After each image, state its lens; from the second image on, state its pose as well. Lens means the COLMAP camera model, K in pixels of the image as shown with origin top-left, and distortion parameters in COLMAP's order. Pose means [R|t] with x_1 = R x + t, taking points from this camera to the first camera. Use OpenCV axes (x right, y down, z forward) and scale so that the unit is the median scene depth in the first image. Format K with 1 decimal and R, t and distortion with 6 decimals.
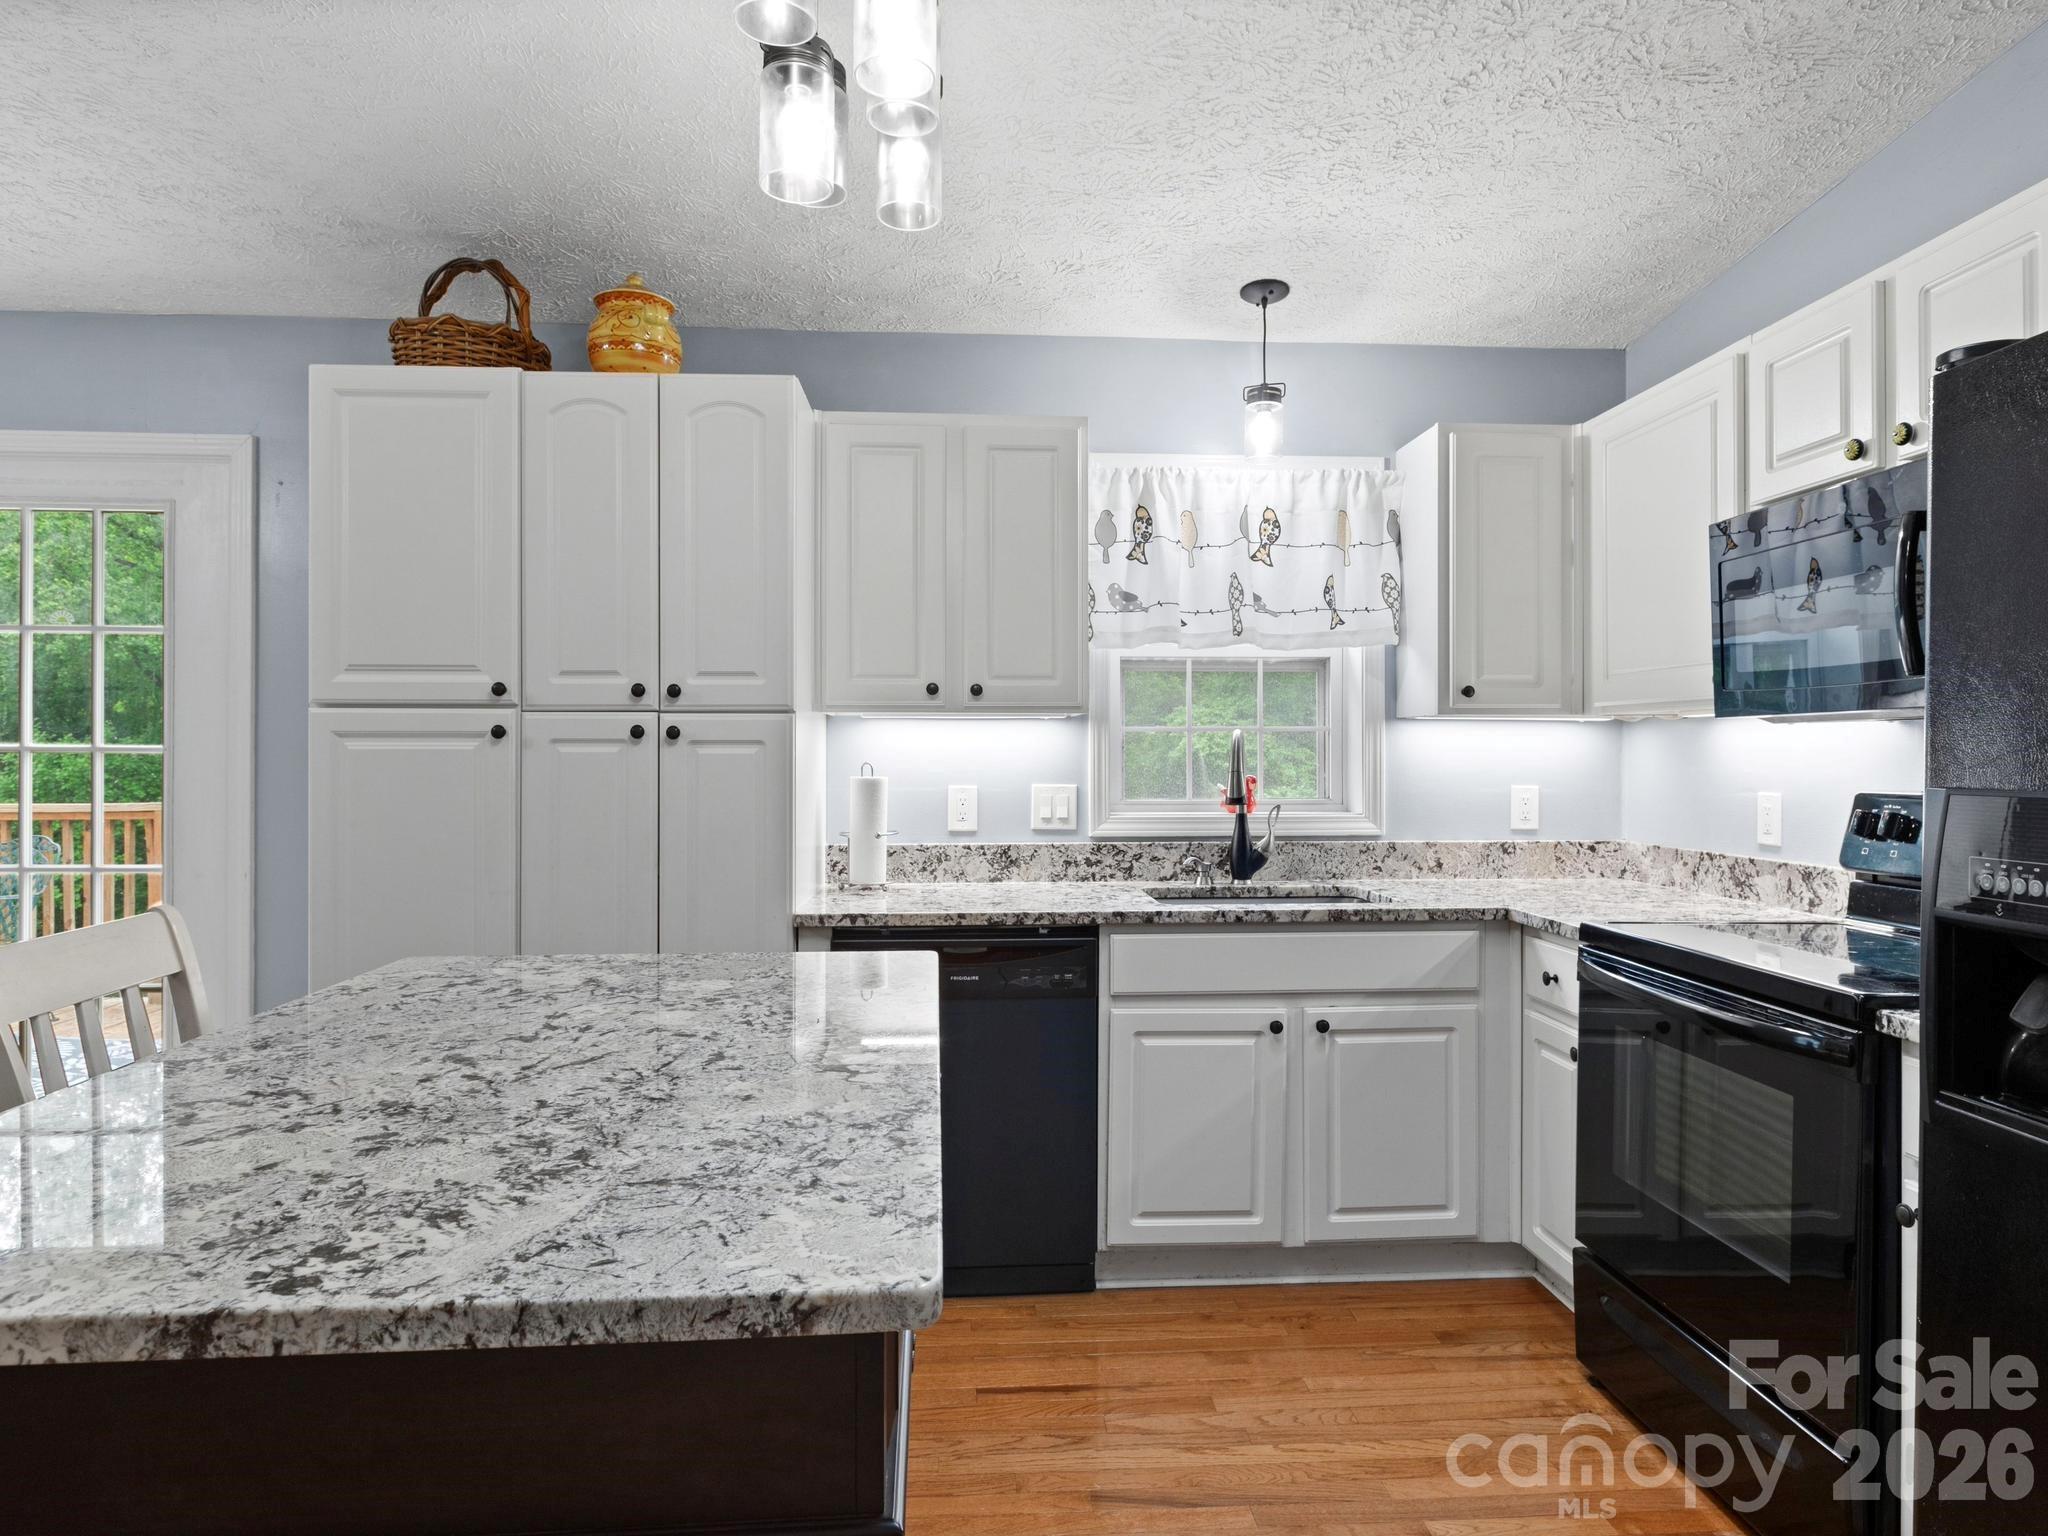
lens RADIAL K [[1223.8, 0, 1018.0], [0, 1223.8, 754.1], [0, 0, 1]] dist [-0.001206, 0.001505]
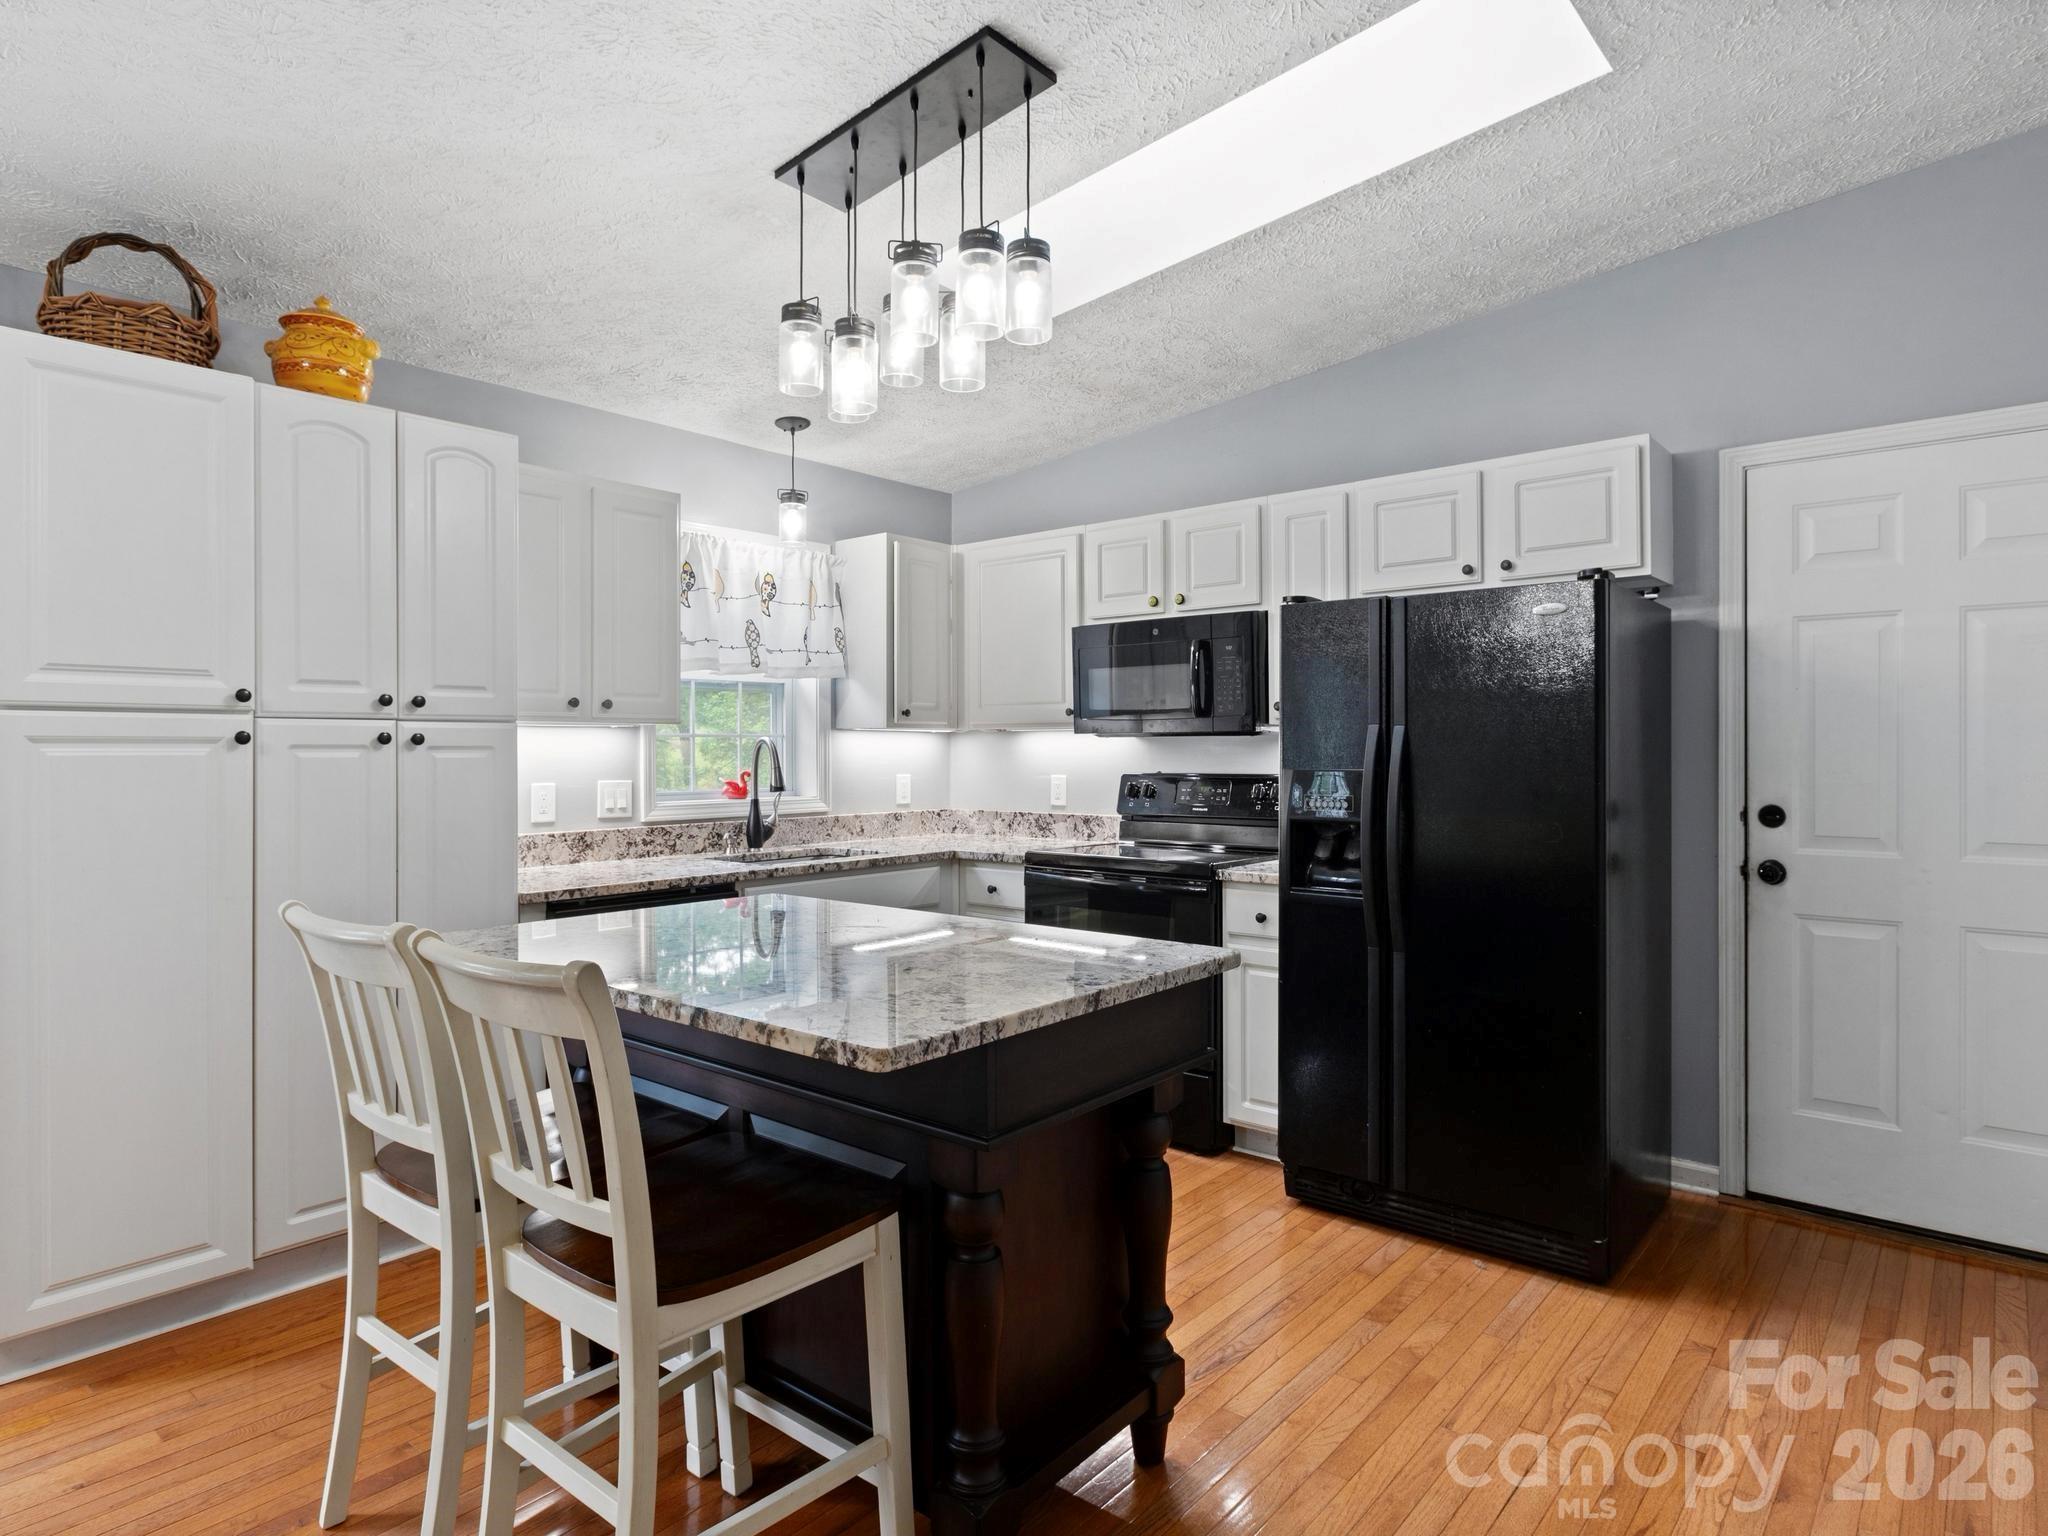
lens RADIAL K [[1223.4, 0, 1023.4], [0, 1223.4, 749.9], [0, 0, 1]] dist [-0.003536, -0.000048]
pose [[0.678782, -0.002901, 0.734334, -0.647435], [0.002418, 0.999996, 0.001715, -0.007521], [-0.734336, 0.000612, 0.678786, -0.138975]]
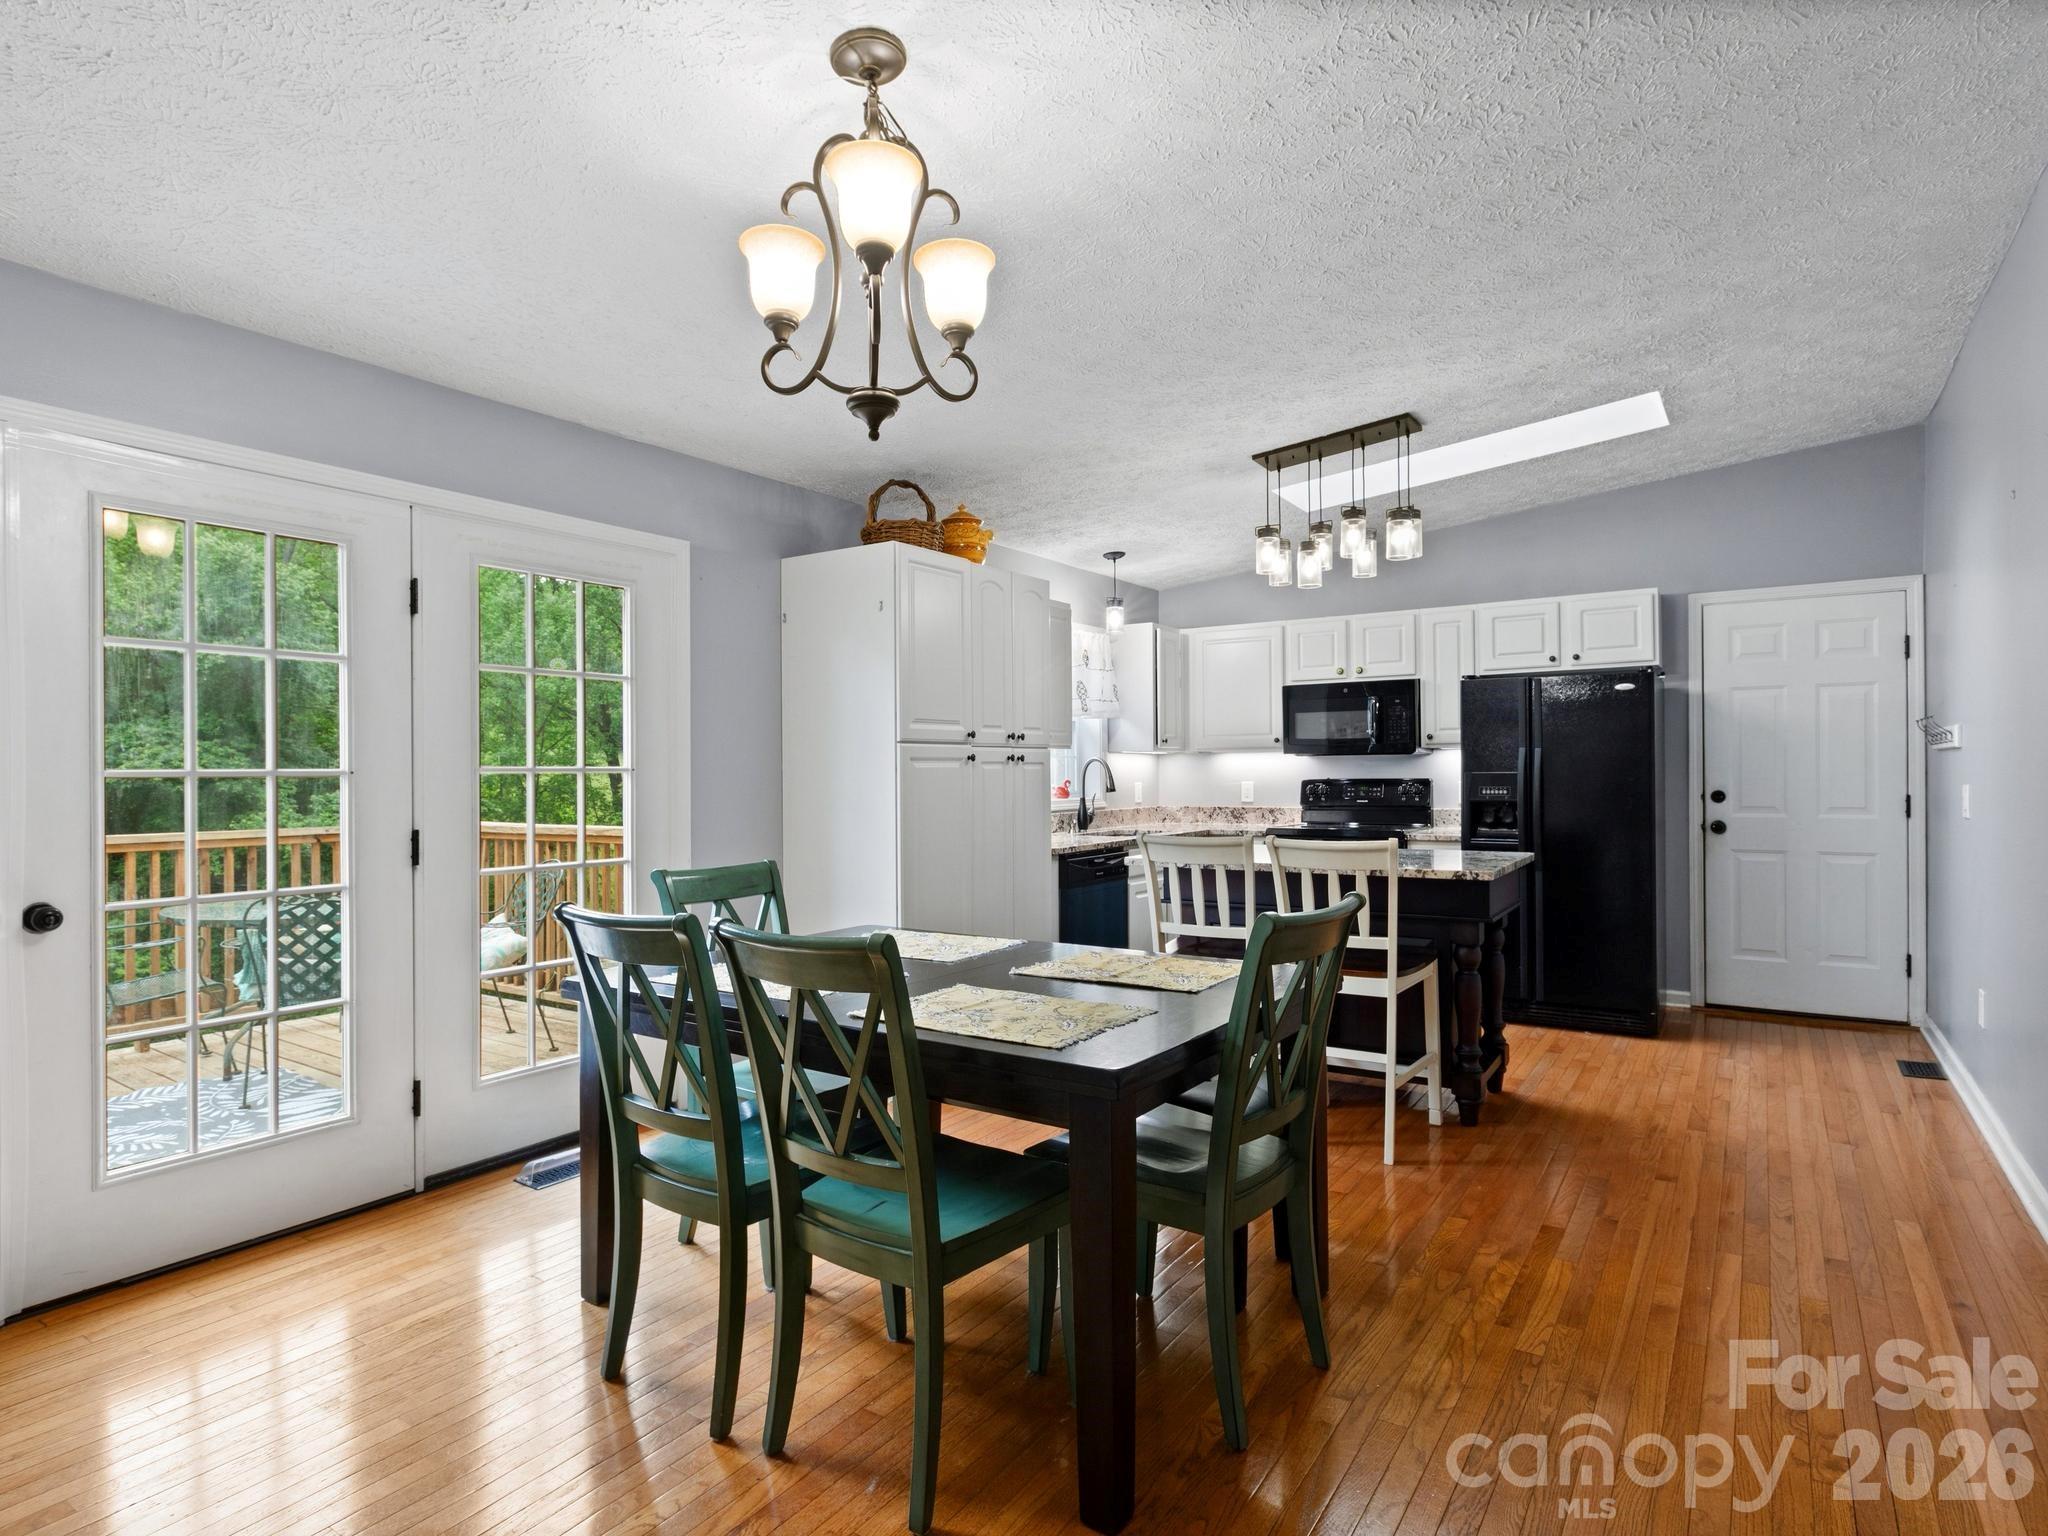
lens RADIAL K [[1223.4, 0, 1005.8], [0, 1223.4, 774.6], [0, 0, 1]] dist [-0.003536, -0.000048]
pose [[0.579186, -0.009173, 0.815144, -1.688731], [0.009577, 0.999944, 0.004447, -0.000615], [-0.815139, 0.005231, 0.579242, -0.096540]]
